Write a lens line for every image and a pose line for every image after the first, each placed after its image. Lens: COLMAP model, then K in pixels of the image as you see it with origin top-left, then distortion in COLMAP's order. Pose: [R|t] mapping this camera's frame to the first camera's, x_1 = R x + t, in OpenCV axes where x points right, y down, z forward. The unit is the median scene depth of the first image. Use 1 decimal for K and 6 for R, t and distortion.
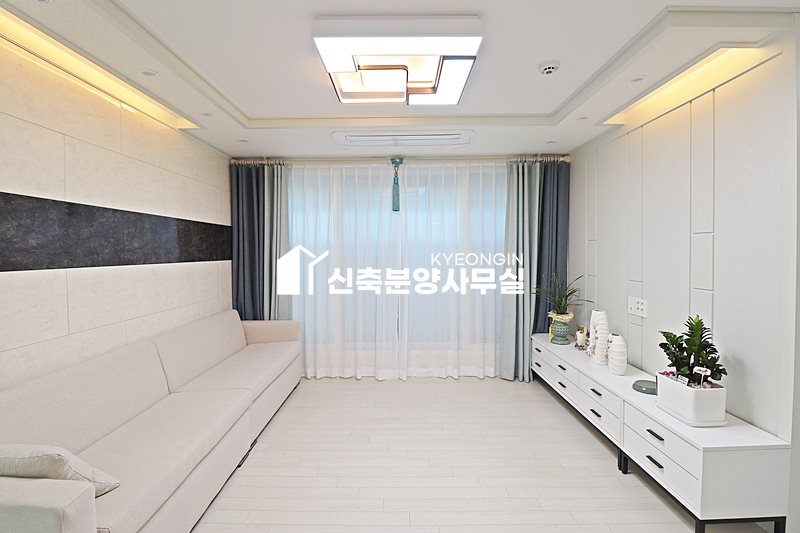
lens RADIAL K [[371.2, 0, 394.9], [0, 371.2, 265.4], [0, 0, 1]] dist [-0.005383, -0.007565]
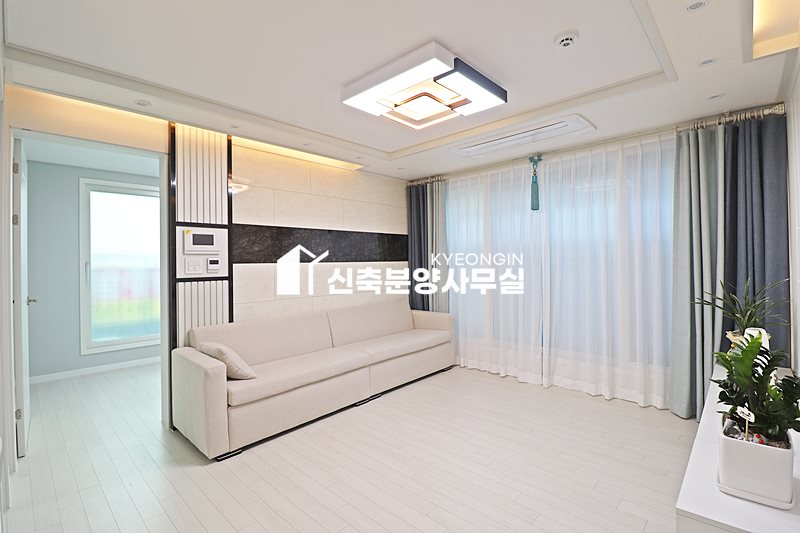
lens RADIAL K [[371.2, 0, 394.8], [0, 371.2, 264.8], [0, 0, 1]] dist [-0.005383, -0.007565]
pose [[0.731324, 0.000844, -0.682030, 0.401140], [-0.015422, 0.999764, -0.015299, 0.017970], [0.681856, 0.021707, 0.731164, 0.040113]]
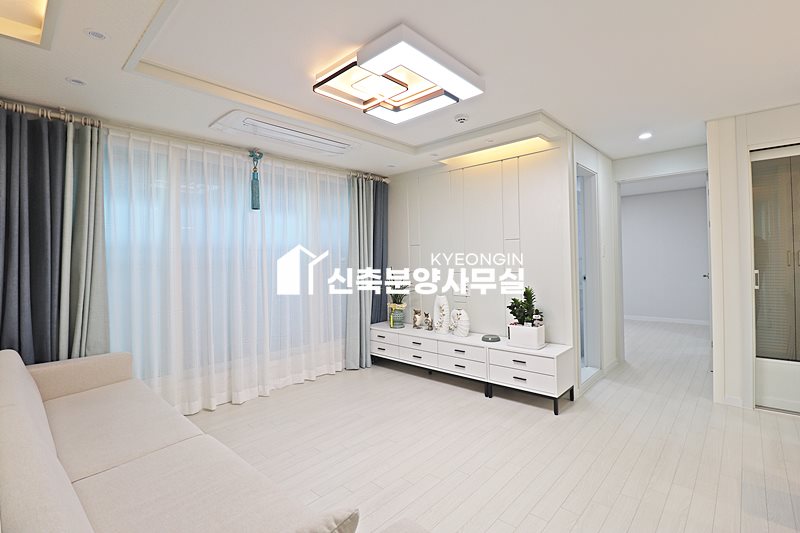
lens RADIAL K [[371.2, 0, 398.3], [0, 371.2, 262.8], [0, 0, 1]] dist [-0.005383, -0.007565]
pose [[0.672948, -0.012991, 0.739575, -0.437335], [0.044124, 0.998770, -0.022605, 0.019766], [-0.738372, 0.047845, 0.672694, 0.139828]]
